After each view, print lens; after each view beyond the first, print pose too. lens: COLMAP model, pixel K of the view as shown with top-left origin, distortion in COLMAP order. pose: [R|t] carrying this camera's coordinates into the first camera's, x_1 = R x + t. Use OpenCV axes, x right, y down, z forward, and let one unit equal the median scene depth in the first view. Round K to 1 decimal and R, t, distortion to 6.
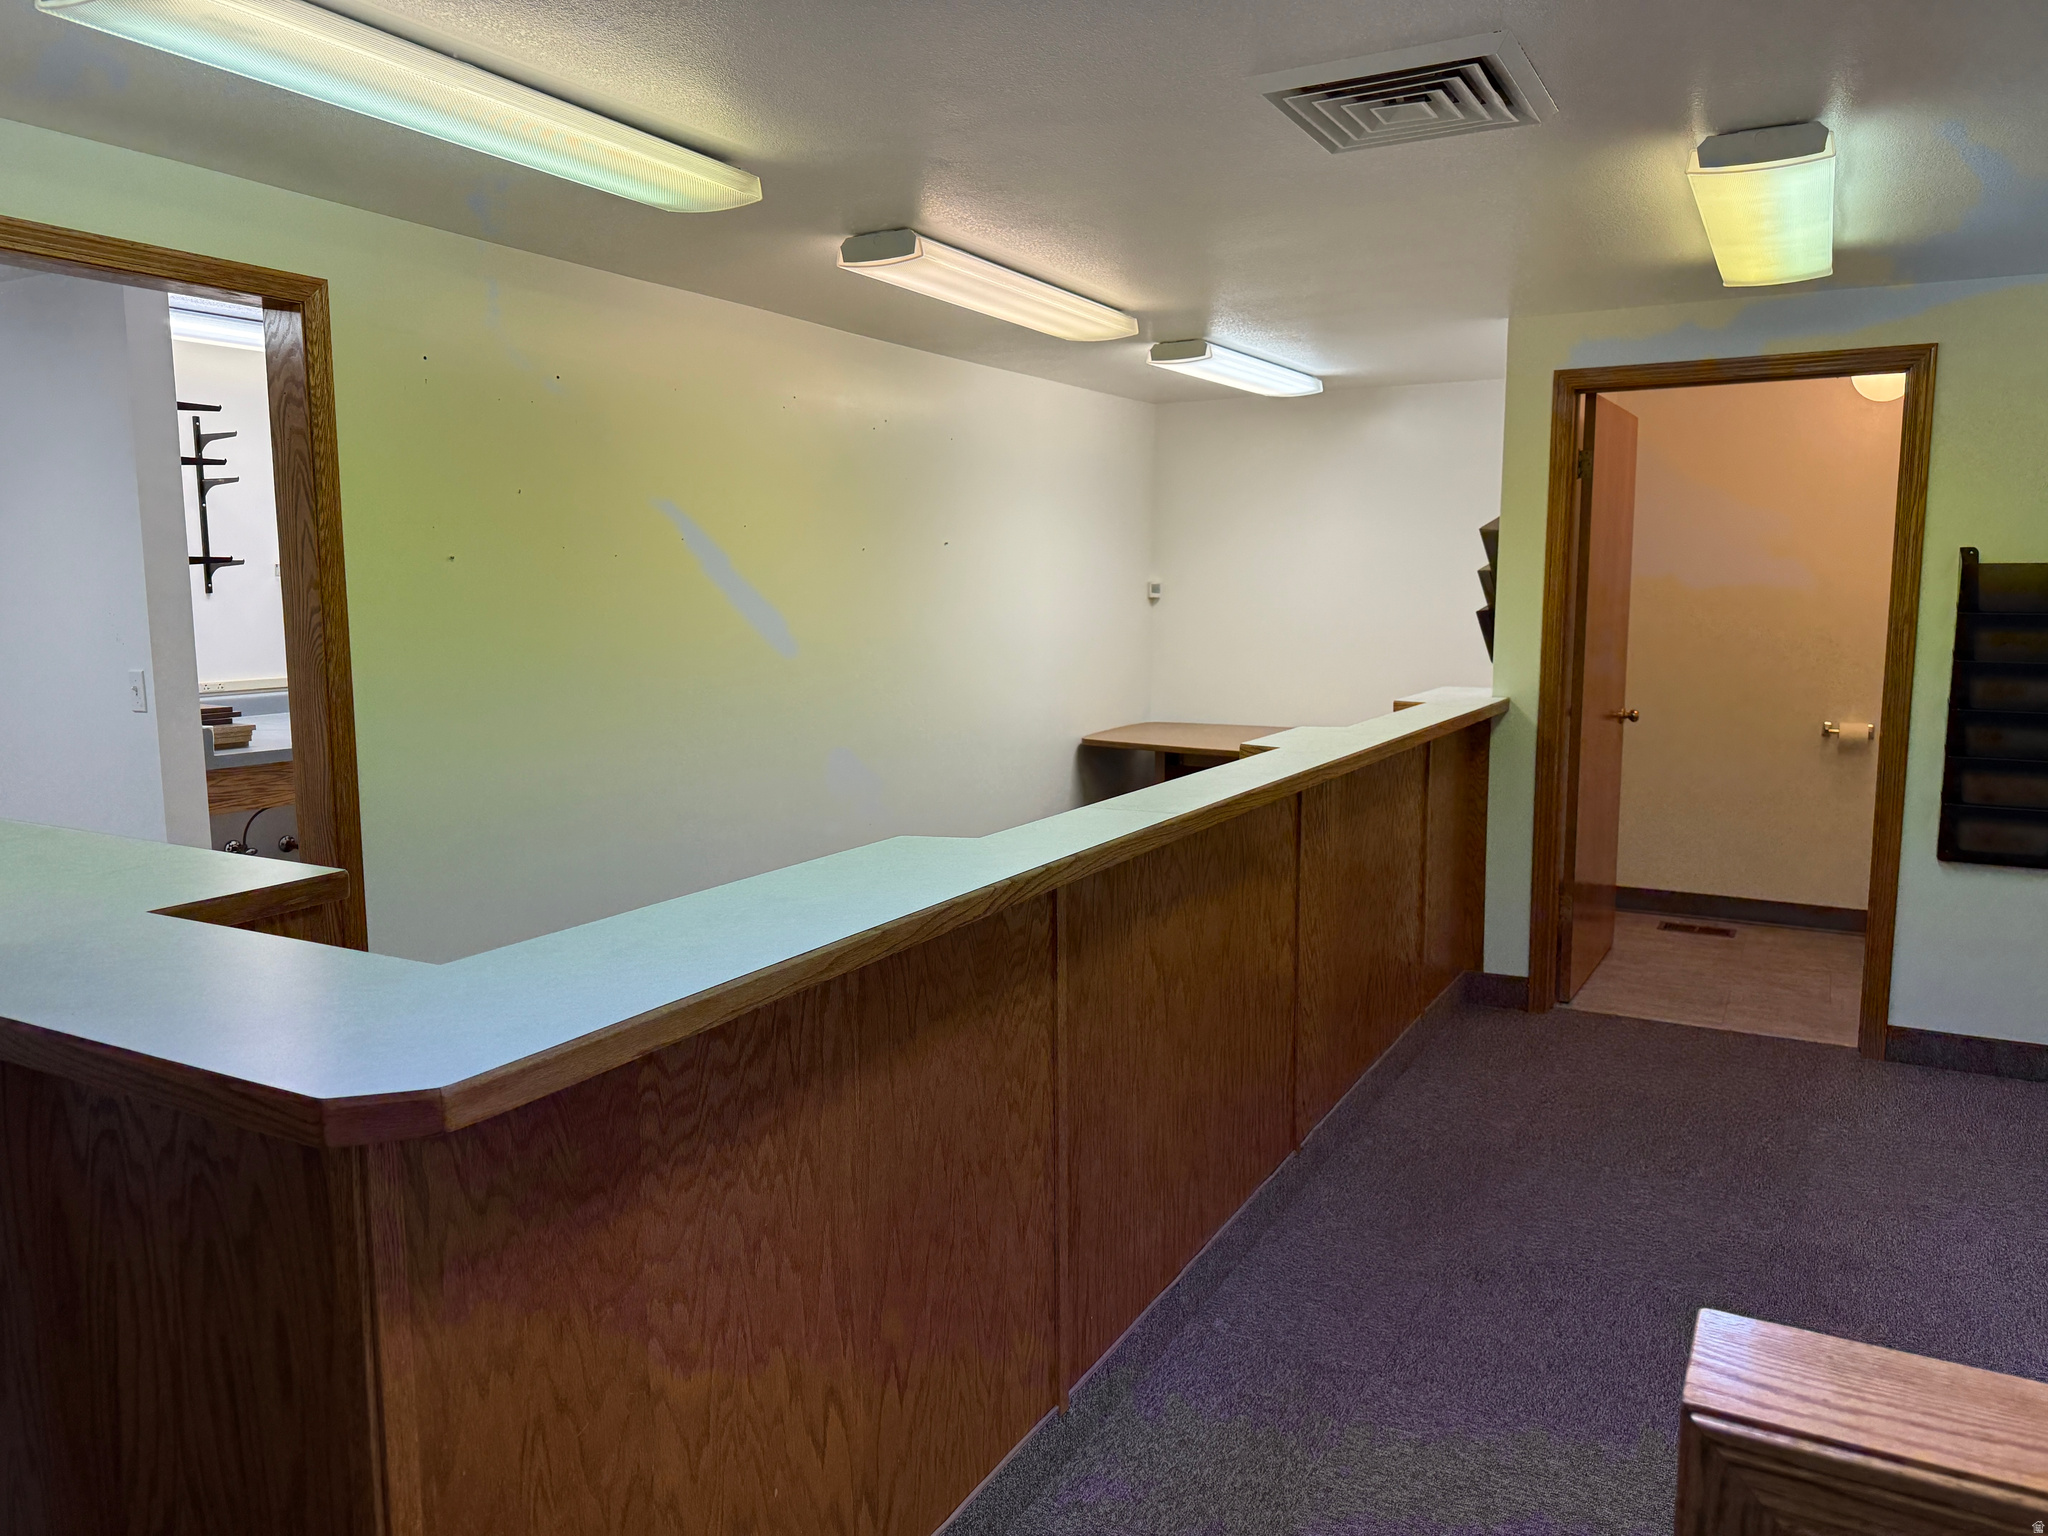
lens RADIAL K [[1432.2, 0, 1031.2], [0, 1432.2, 767.0], [0, 0, 1]] dist [0.032522, -0.011259]
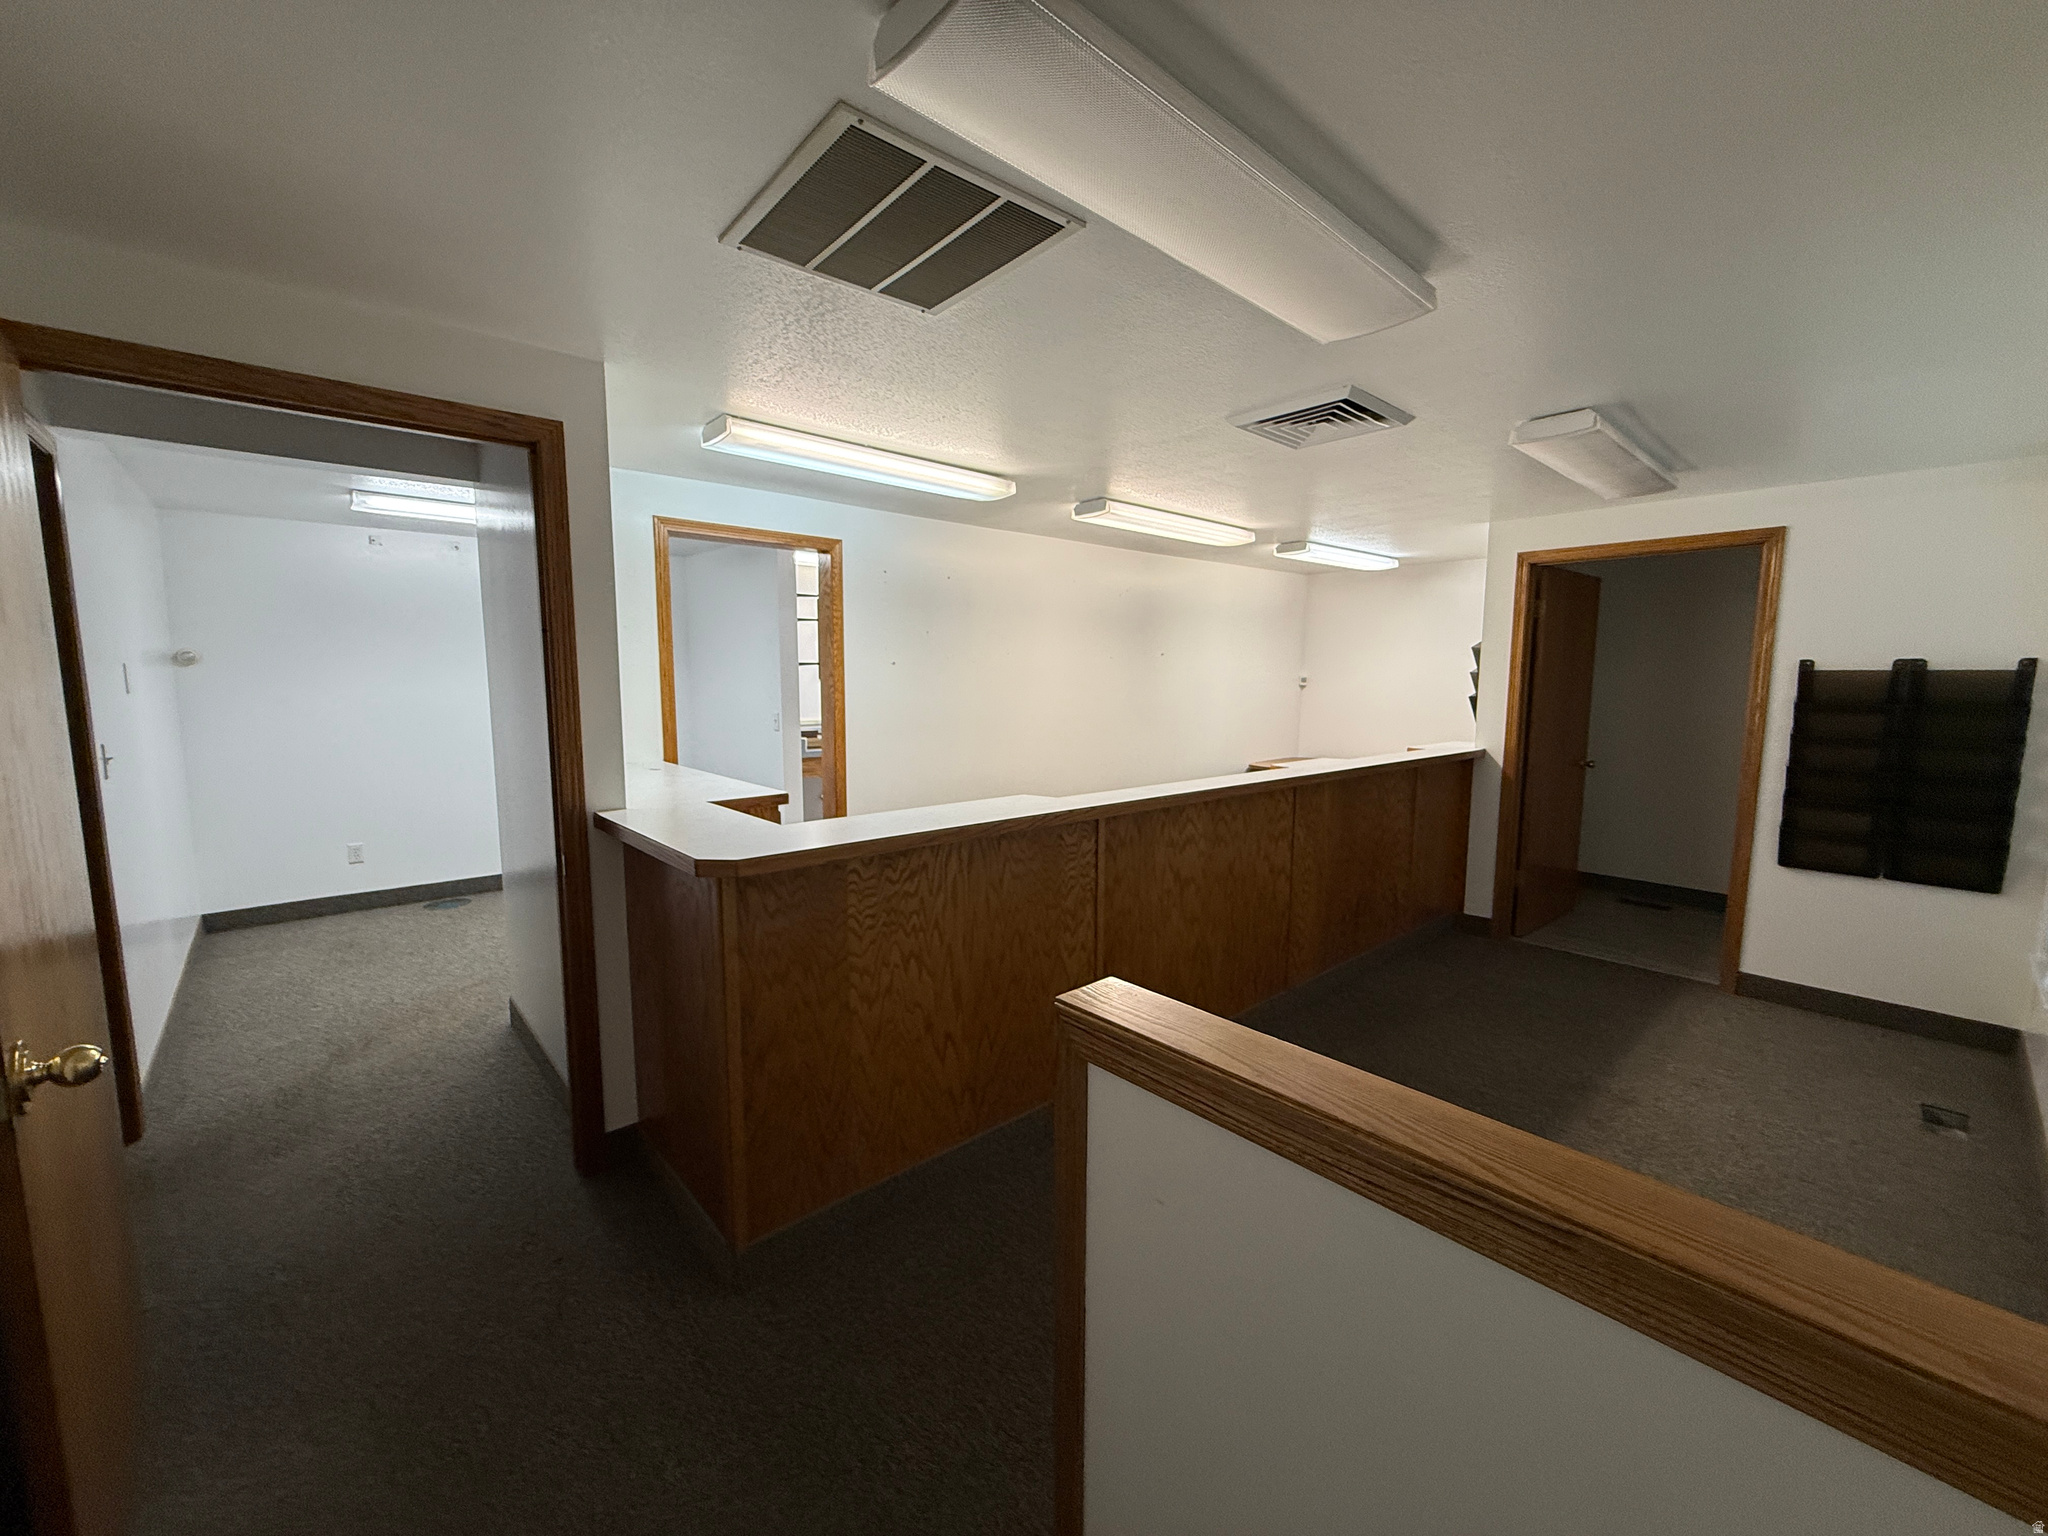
lens RADIAL K [[815.4, 0, 1017.2], [0, 815.4, 769.6], [0, 0, 1]] dist [0.001180, 0.001062]
pose [[0.940376, 0.047152, -0.336852, 0.212968], [-0.051739, 0.998650, -0.004649, 0.012053], [0.336178, 0.021800, 0.941546, -0.095500]]
